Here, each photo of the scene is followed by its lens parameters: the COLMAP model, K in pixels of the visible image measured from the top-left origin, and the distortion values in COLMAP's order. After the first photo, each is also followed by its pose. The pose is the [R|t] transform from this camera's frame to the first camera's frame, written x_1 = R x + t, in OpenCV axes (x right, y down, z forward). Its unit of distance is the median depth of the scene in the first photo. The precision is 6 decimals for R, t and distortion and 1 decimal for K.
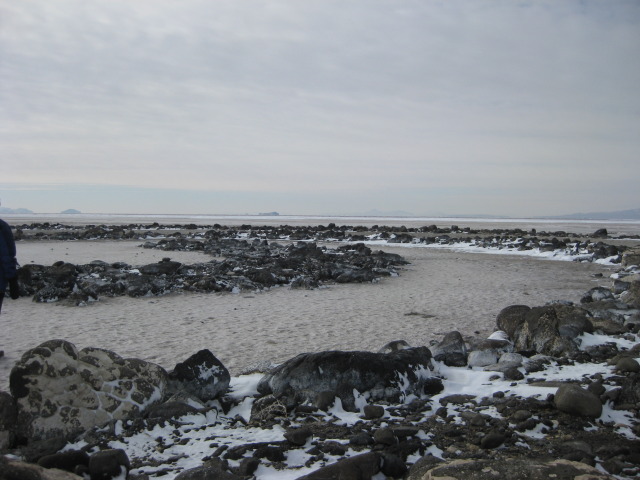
lens RADIAL K [[705.6, 0, 320.0], [0, 705.6, 240.0], [0, 0, 1]] dist [-0.183170, 0.138177]
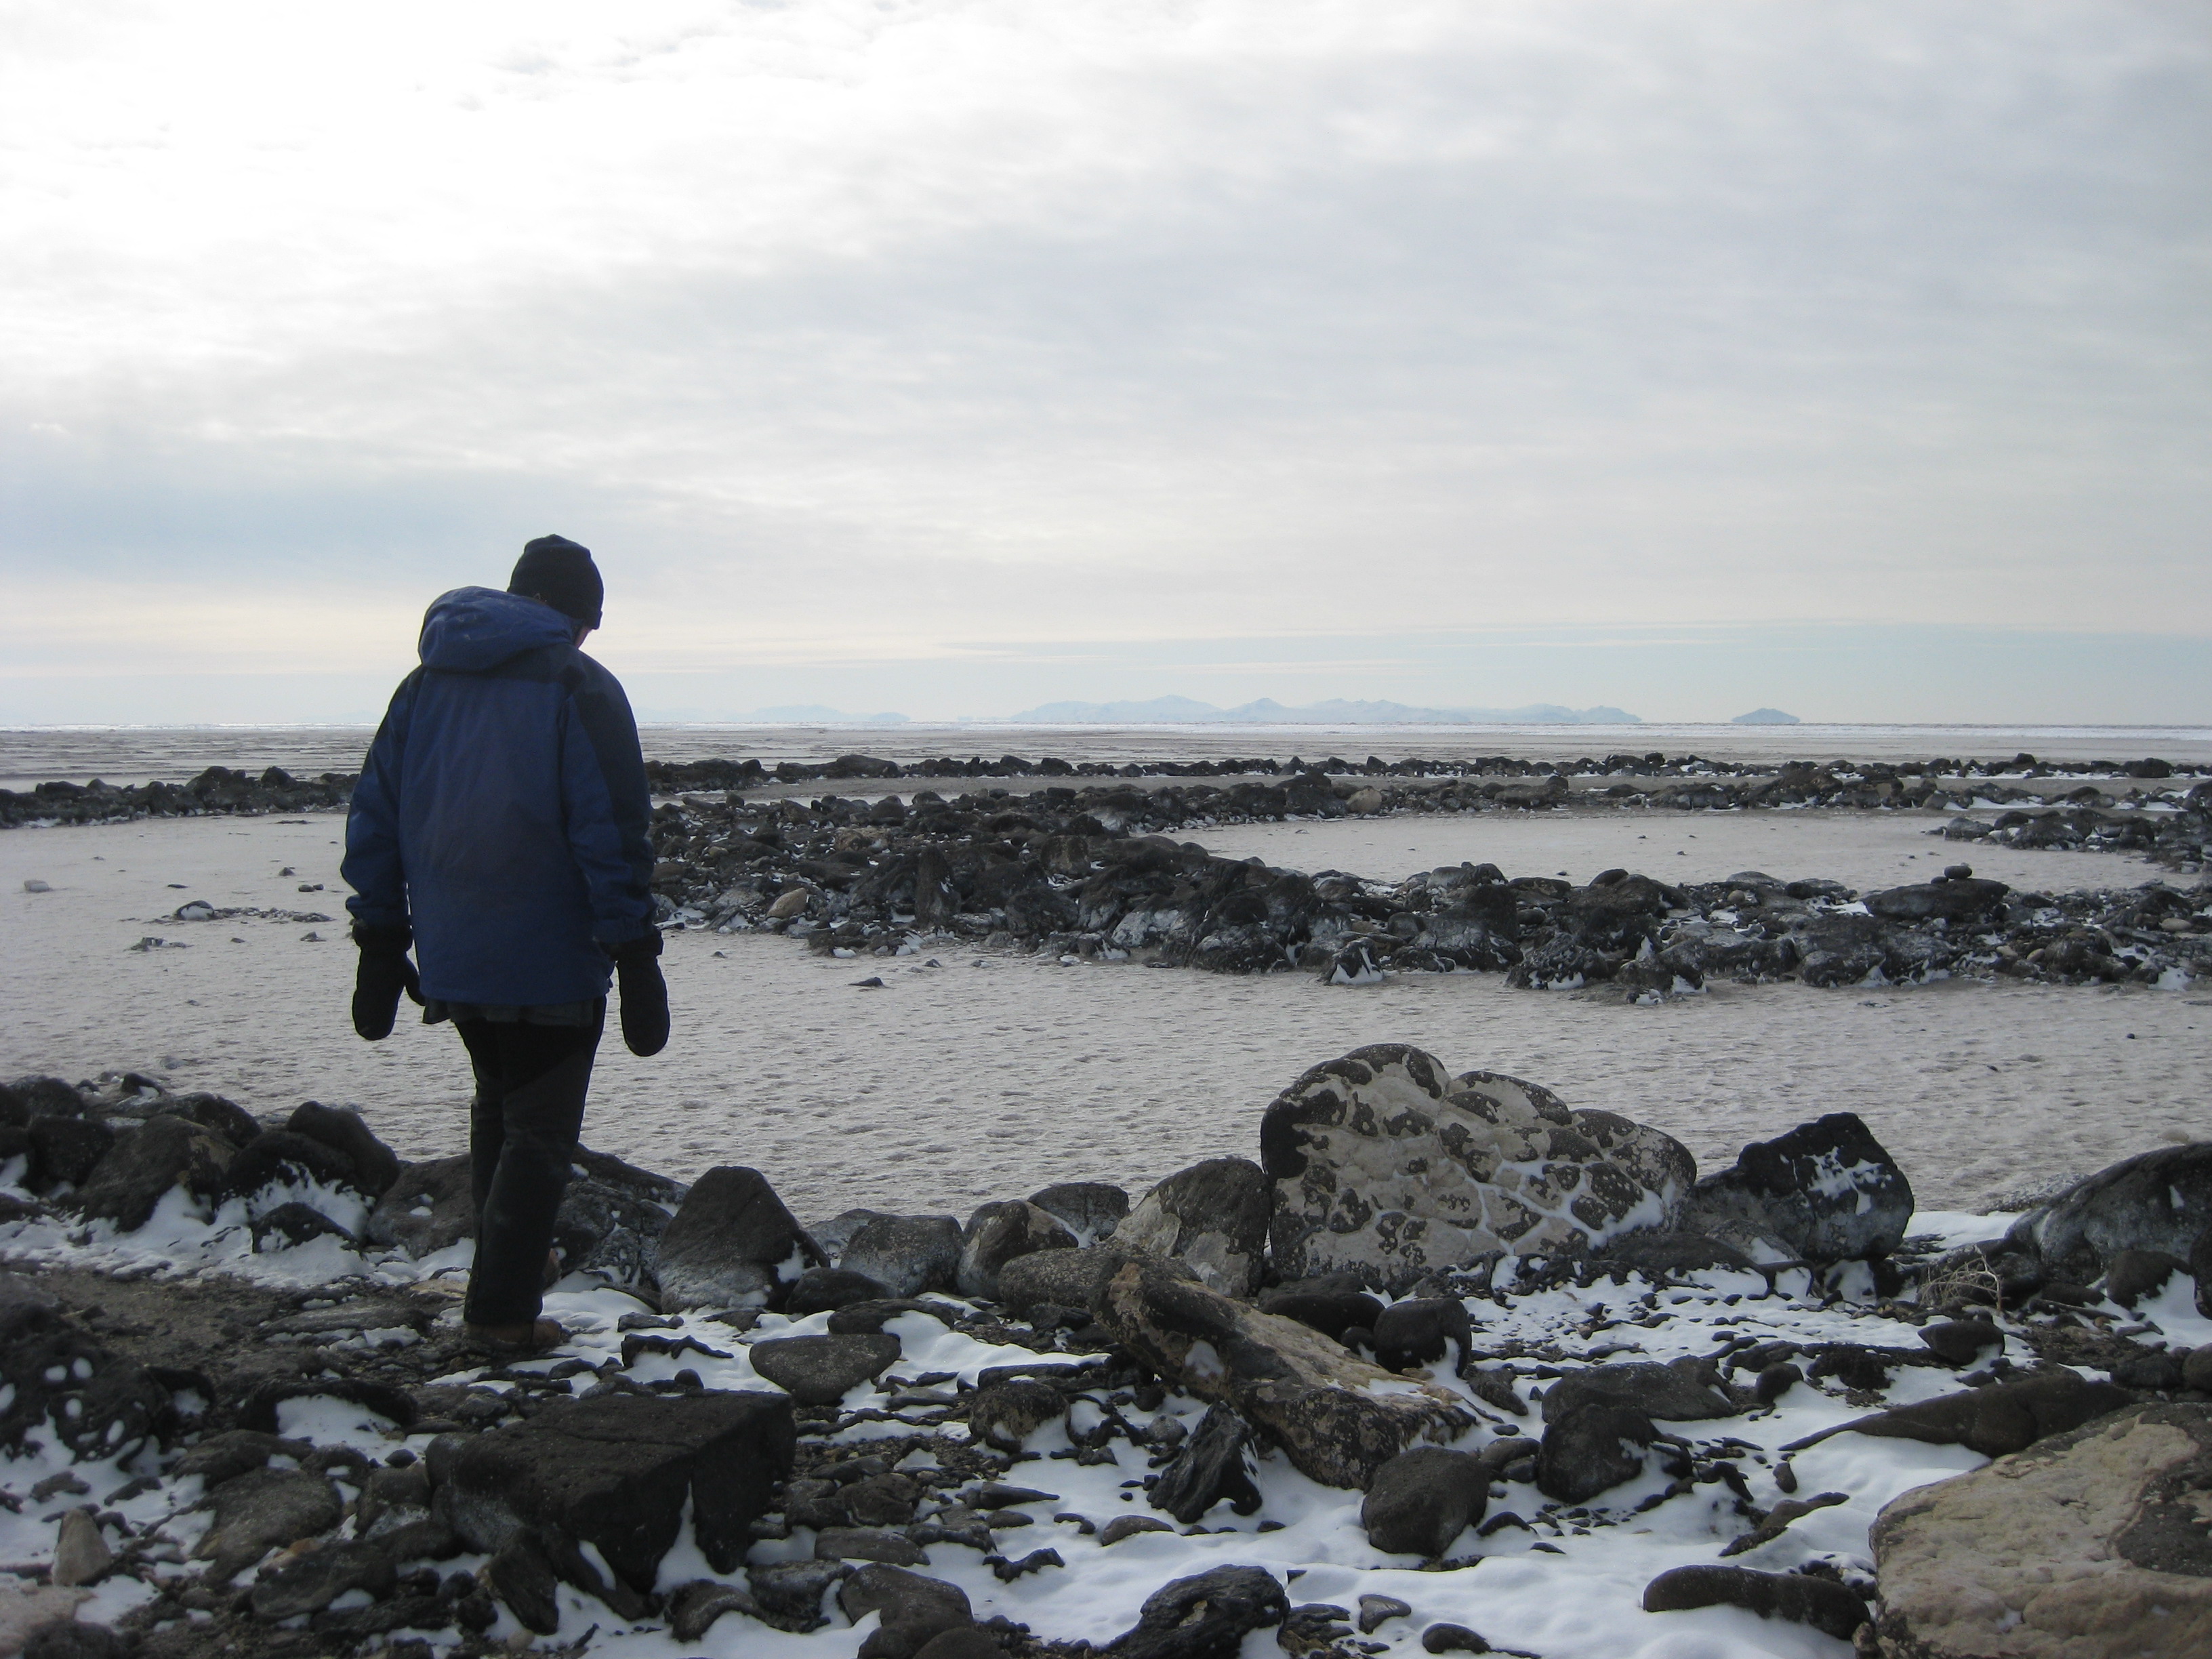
lens RADIAL K [[2438.8, 0, 1106.0], [0, 2438.8, 829.5], [0, 0, 1]] dist [-0.183170, 0.138177]
pose [[0.817604, 0.014311, -0.575603, 0.251139], [-0.010878, 0.999897, 0.009409, 0.012426], [0.575678, -0.001432, 0.817675, -0.196374]]
